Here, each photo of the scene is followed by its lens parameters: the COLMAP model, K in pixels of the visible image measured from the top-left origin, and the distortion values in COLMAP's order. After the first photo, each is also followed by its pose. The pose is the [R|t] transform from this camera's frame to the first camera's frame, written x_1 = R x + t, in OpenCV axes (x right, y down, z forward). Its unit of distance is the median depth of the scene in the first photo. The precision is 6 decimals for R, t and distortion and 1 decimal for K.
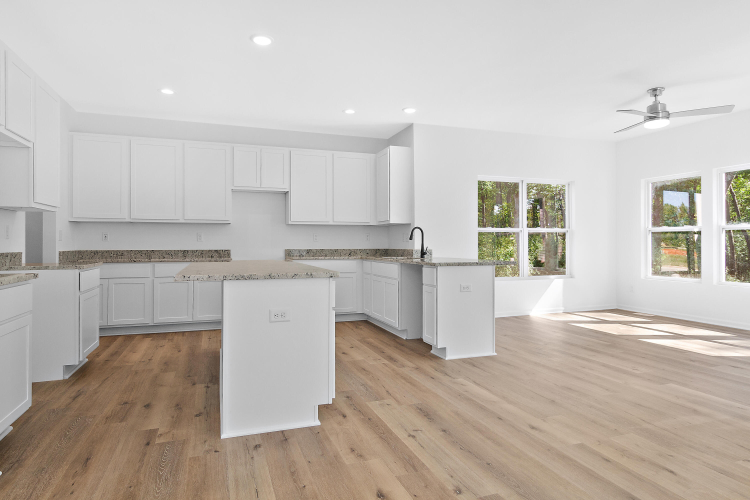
lens RADIAL K [[437.8, 0, 377.8], [0, 437.8, 241.7], [0, 0, 1]] dist [0.005589, 0.000677]
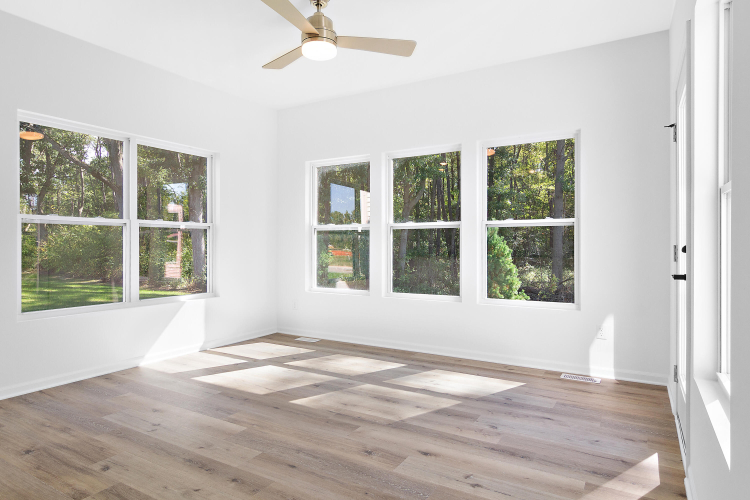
lens RADIAL K [[437.8, 0, 377.8], [0, 437.8, 241.7], [0, 0, 1]] dist [0.005589, 0.000677]
pose [[0.779251, 0.007517, 0.626667, 0.221294], [-0.011995, 0.999924, 0.002921, -0.006676], [-0.626597, -0.009794, 0.779282, 0.328144]]
